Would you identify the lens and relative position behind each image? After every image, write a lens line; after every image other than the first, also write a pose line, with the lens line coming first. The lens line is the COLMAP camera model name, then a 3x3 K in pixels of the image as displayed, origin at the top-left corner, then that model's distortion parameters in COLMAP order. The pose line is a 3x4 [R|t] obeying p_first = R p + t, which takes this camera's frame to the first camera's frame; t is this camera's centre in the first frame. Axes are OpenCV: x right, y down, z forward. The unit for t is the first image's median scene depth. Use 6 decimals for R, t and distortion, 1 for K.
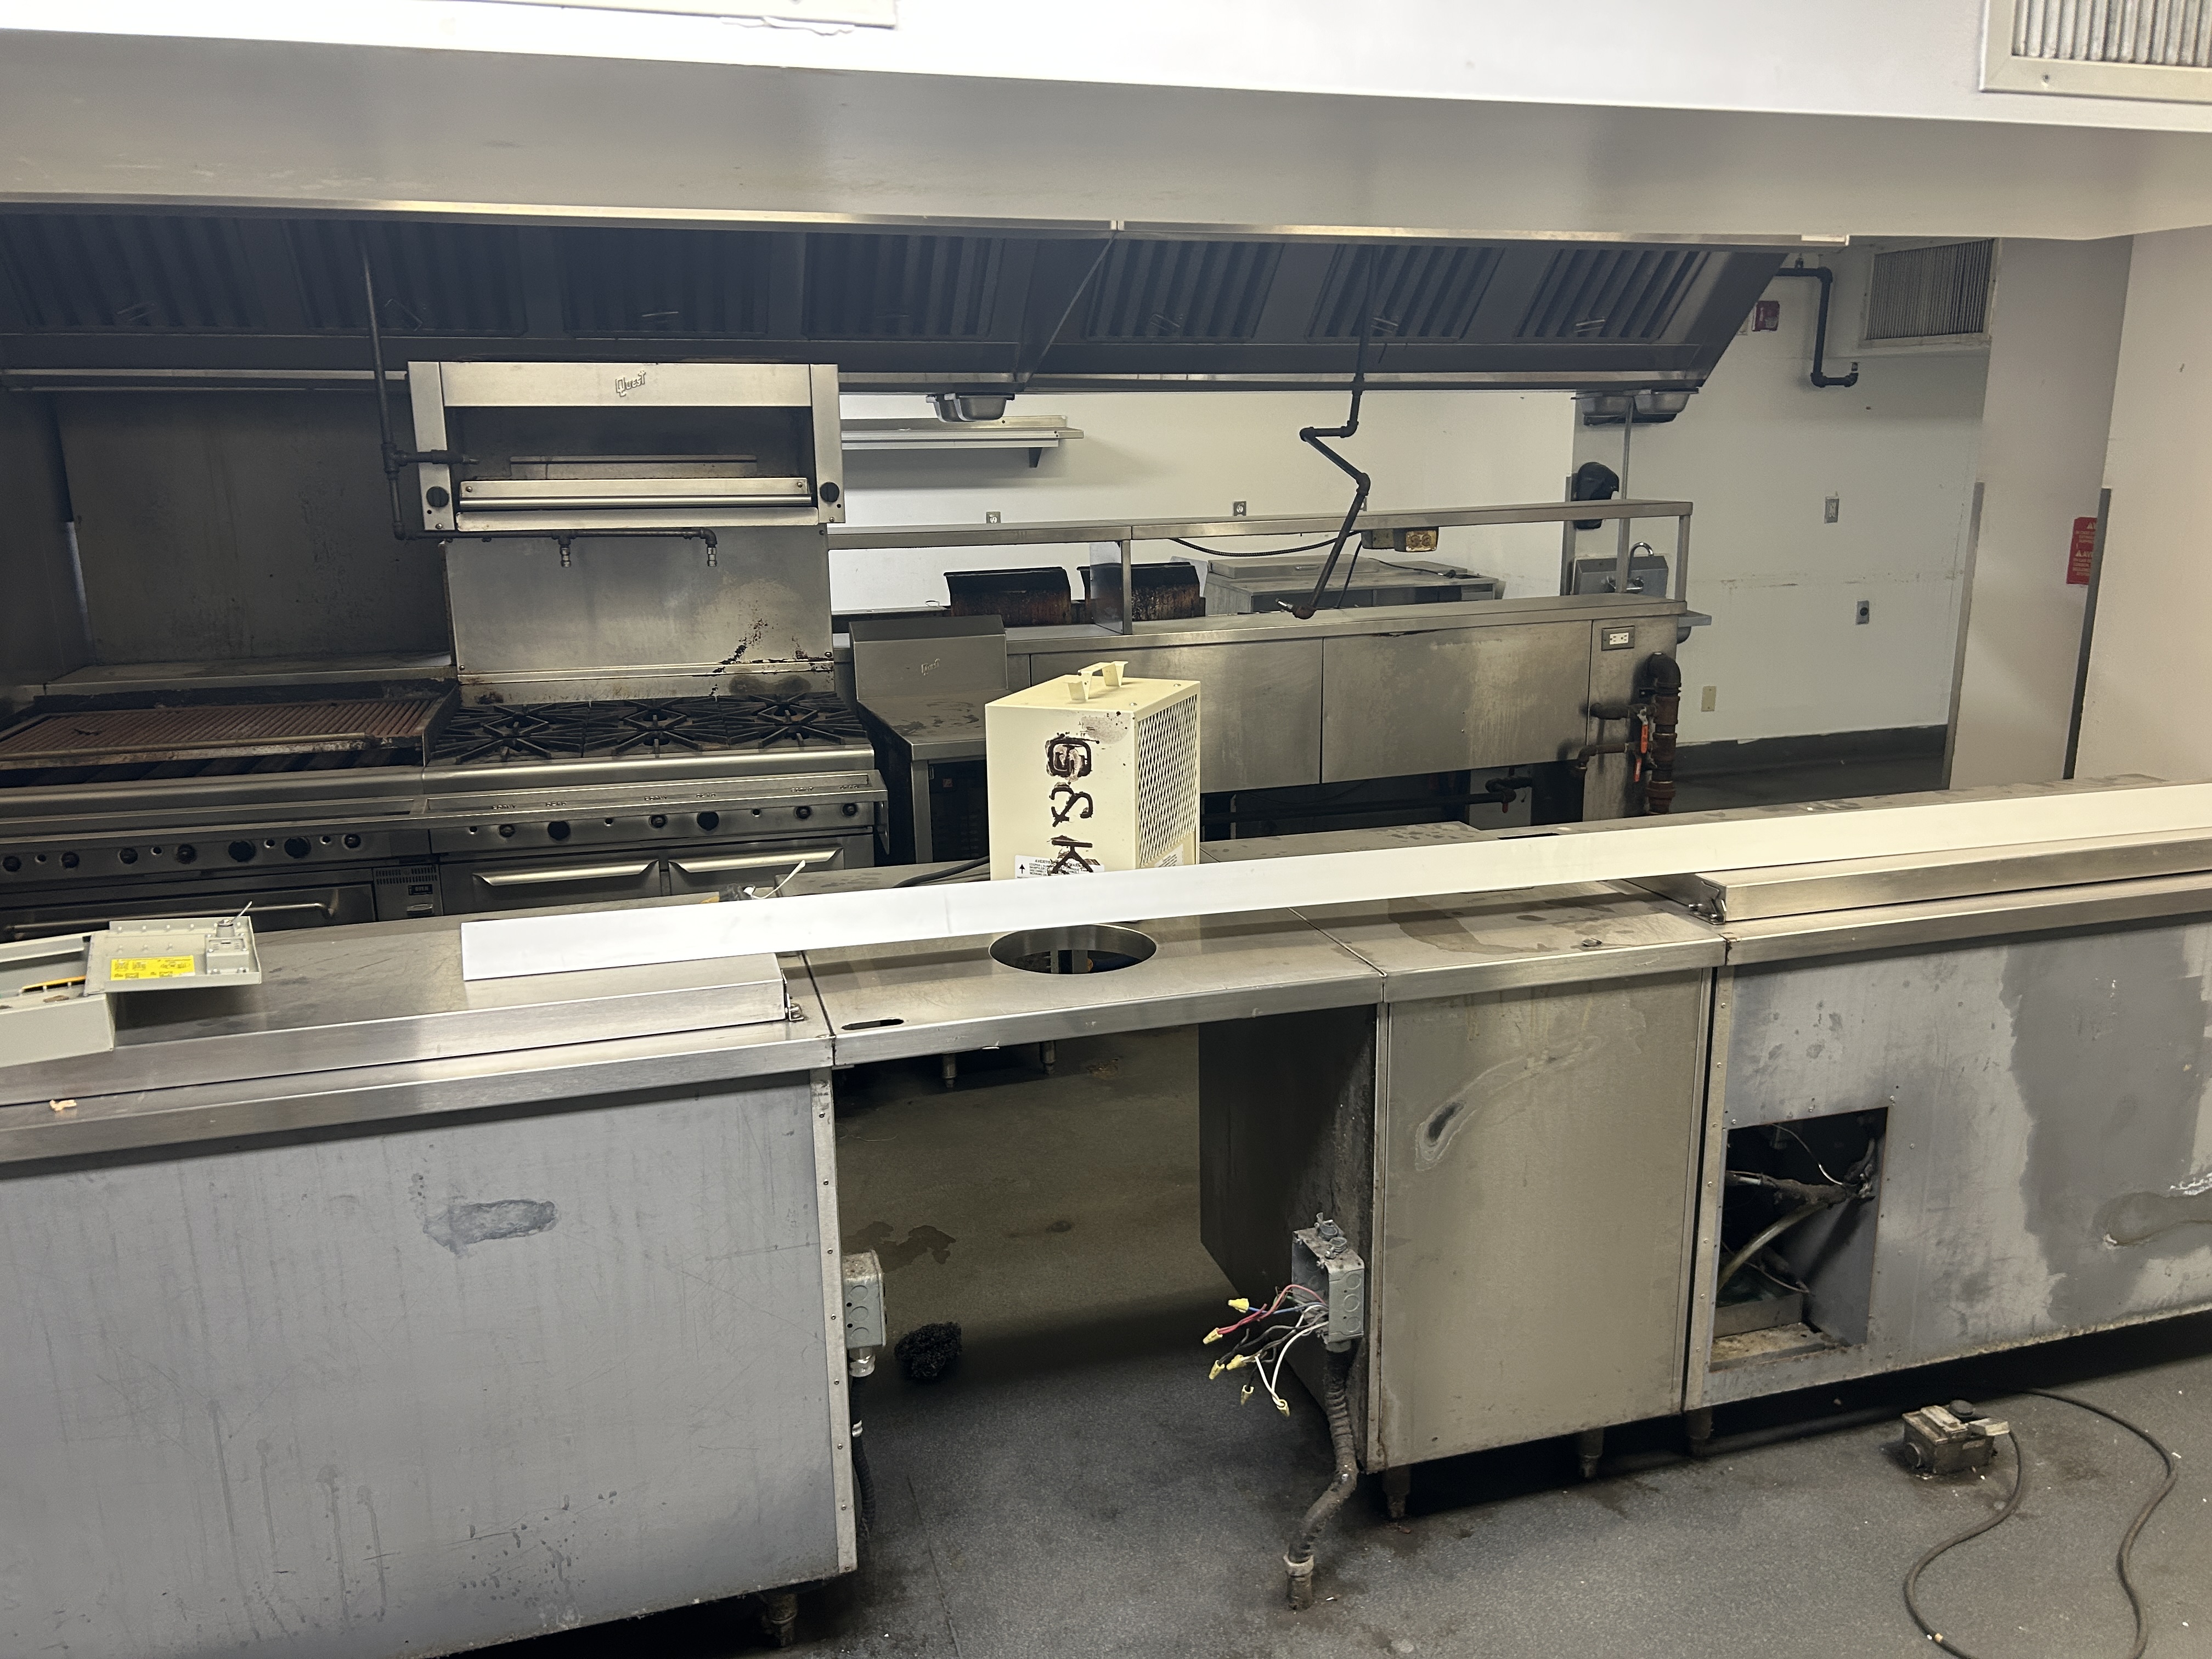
lens RADIAL K [[1656.6, 0, 1106.0], [0, 1656.6, 829.5], [0, 0, 1]] dist [0.066337, -0.054717]
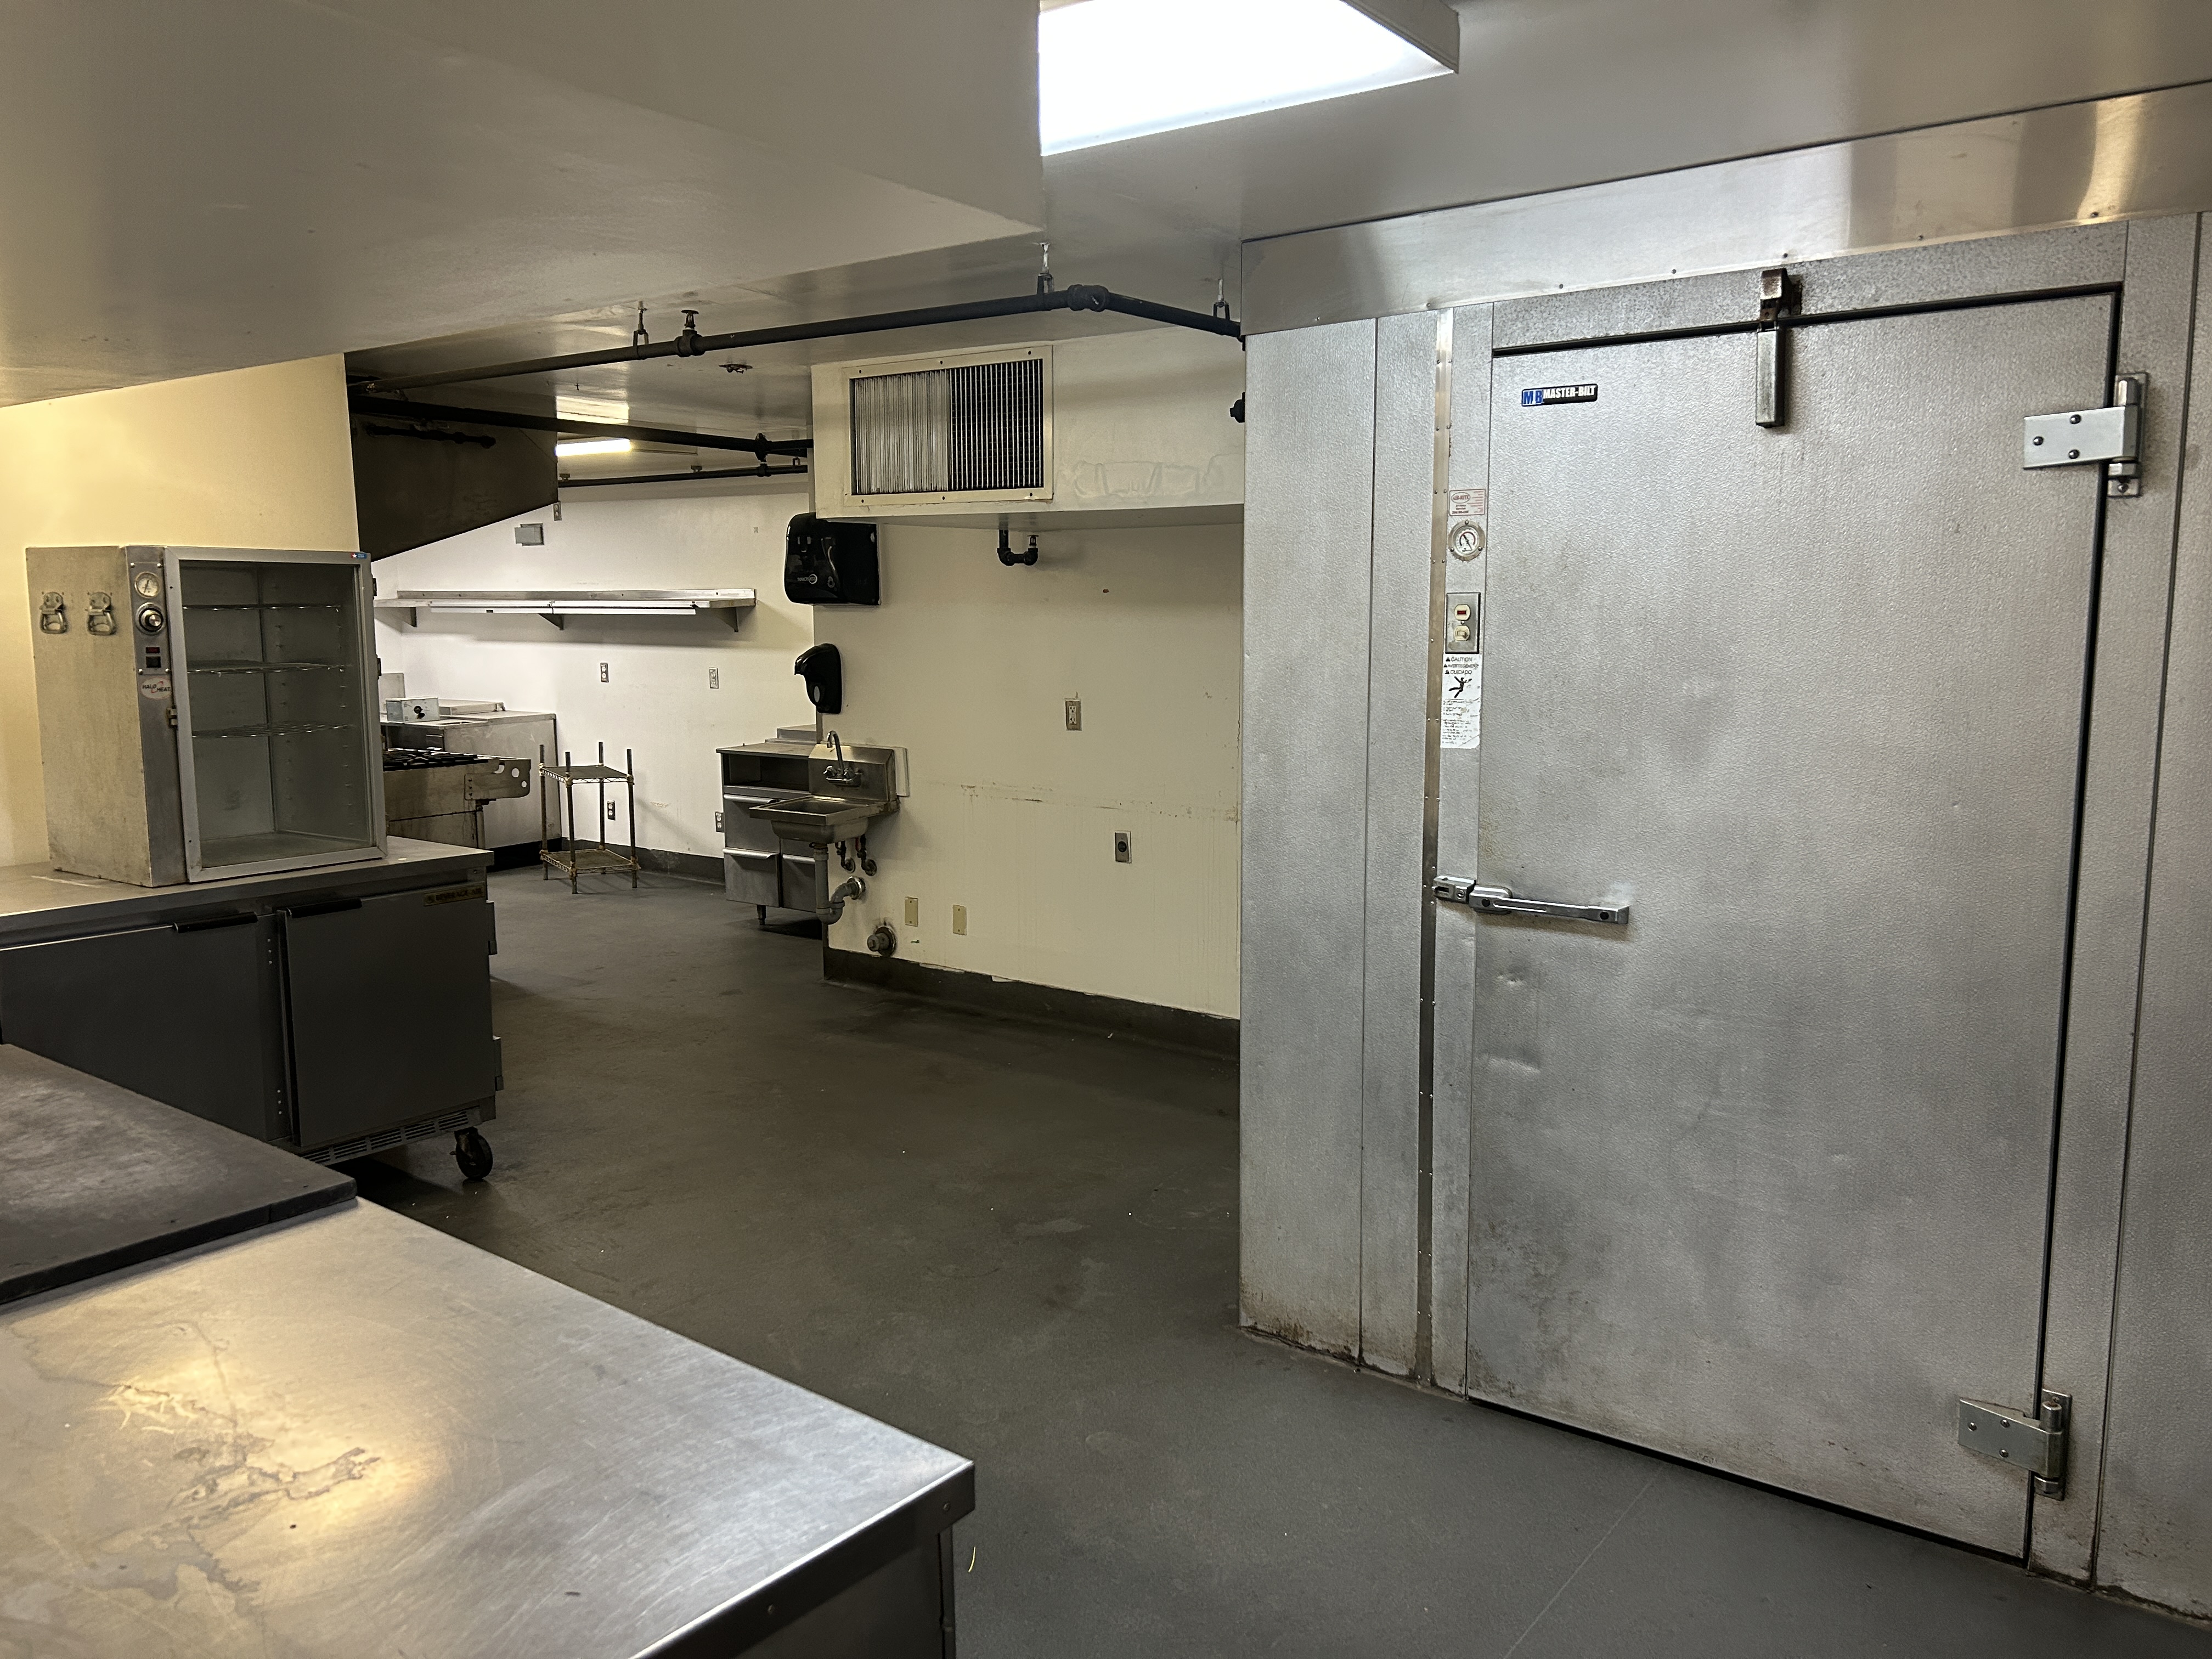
lens RADIAL K [[1656.6, 0, 1106.0], [0, 1656.6, 829.5], [0, 0, 1]] dist [0.066337, -0.054717]
pose [[0.597953, 0.120206, -0.792467, 1.081865], [-0.199802, 0.979834, -0.002133, -0.138055], [0.776229, 0.159612, 0.609912, 0.536571]]
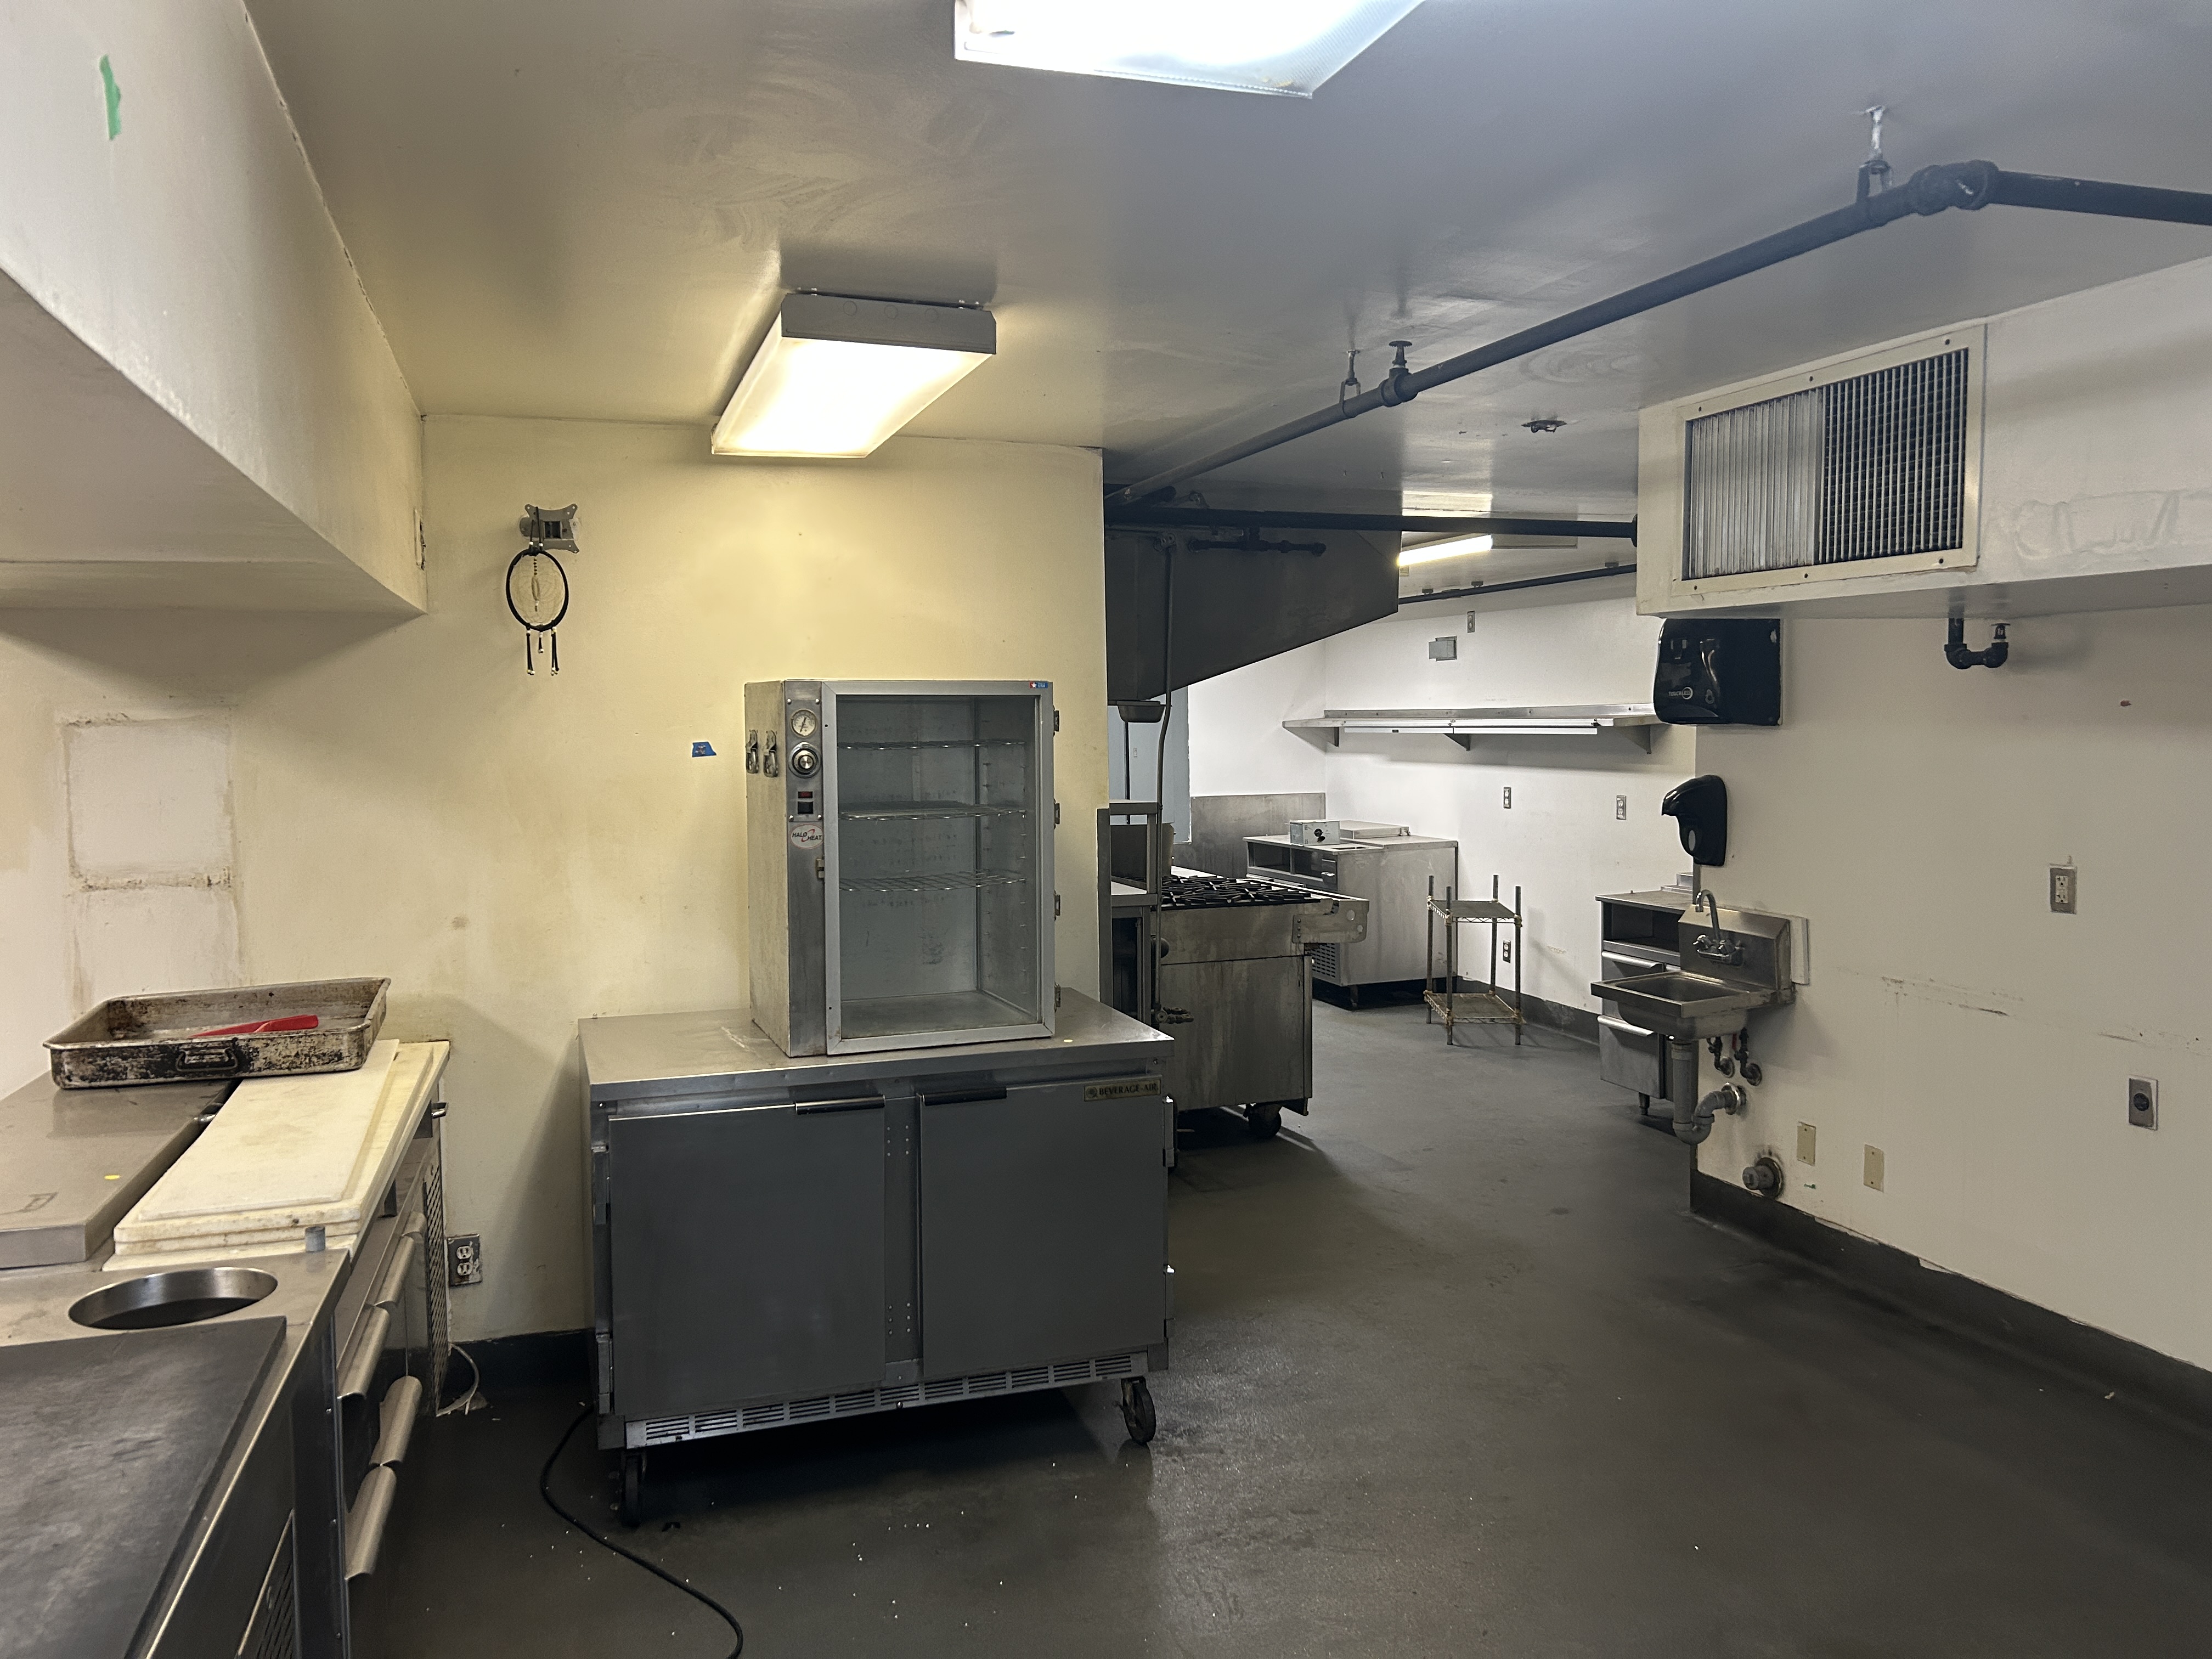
lens RADIAL K [[1656.6, 0, 1106.0], [0, 1656.6, 829.5], [0, 0, 1]] dist [0.066337, -0.054717]
pose [[0.039973, 0.079985, -0.995994, 0.953759], [-0.231897, 0.970317, 0.068616, -0.175547], [0.971919, 0.228226, 0.057335, 0.670765]]
